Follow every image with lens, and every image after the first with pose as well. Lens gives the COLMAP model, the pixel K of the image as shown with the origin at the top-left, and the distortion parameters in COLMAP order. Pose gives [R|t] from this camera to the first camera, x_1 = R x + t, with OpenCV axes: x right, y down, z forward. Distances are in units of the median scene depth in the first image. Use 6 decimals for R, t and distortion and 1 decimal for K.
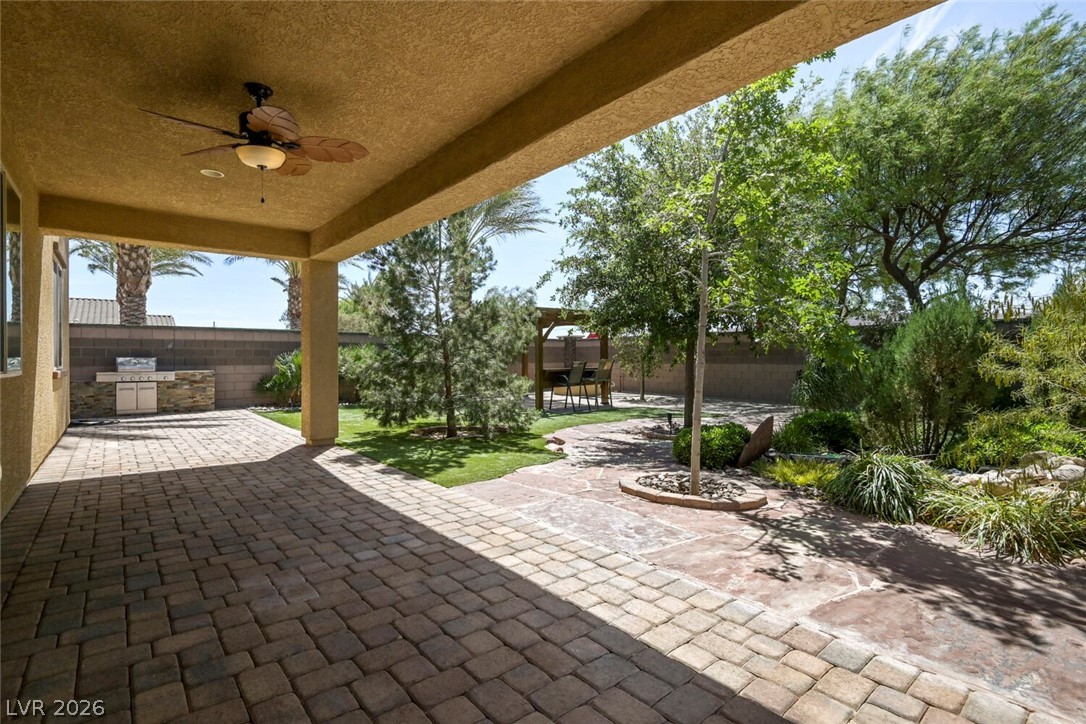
lens RADIAL K [[523.3, 0, 518.0], [0, 523.3, 359.6], [0, 0, 1]] dist [0.013022, 0.000002]
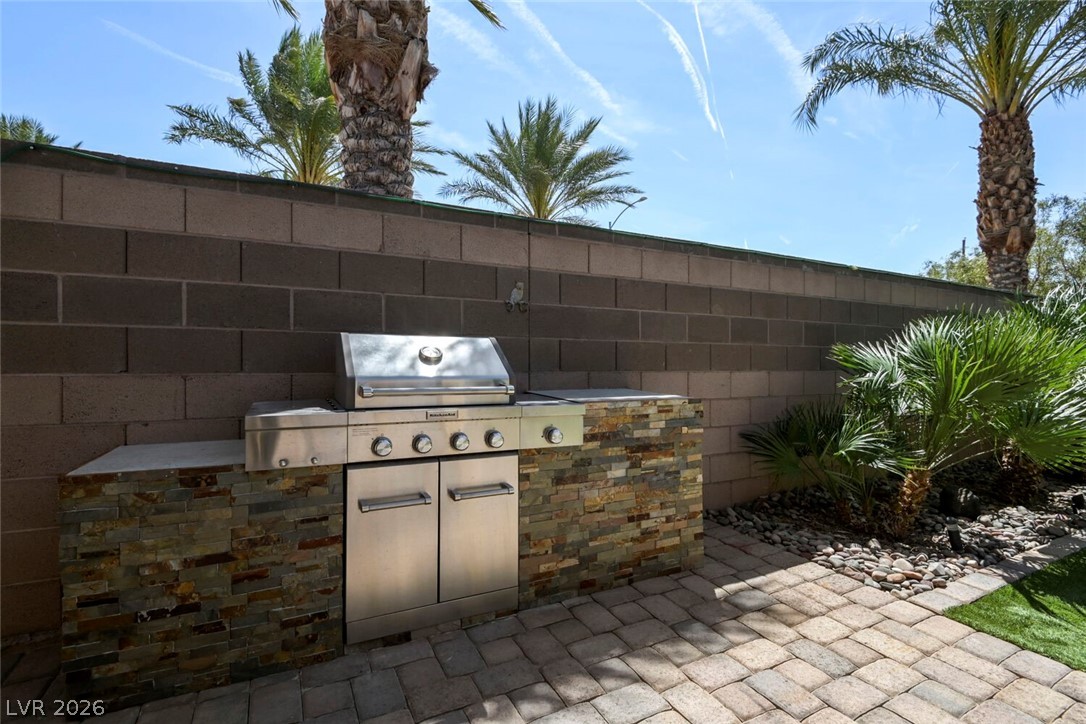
lens RADIAL K [[501.1, 0, 536.1], [0, 501.1, 362.0], [0, 0, 1]] dist [0.026910, -0.020026]
pose [[0.986539, 0.012570, -0.163042, -0.619593], [-0.012247, 0.999921, 0.002987, 0.005914], [0.163067, -0.000950, 0.986615, 0.774211]]
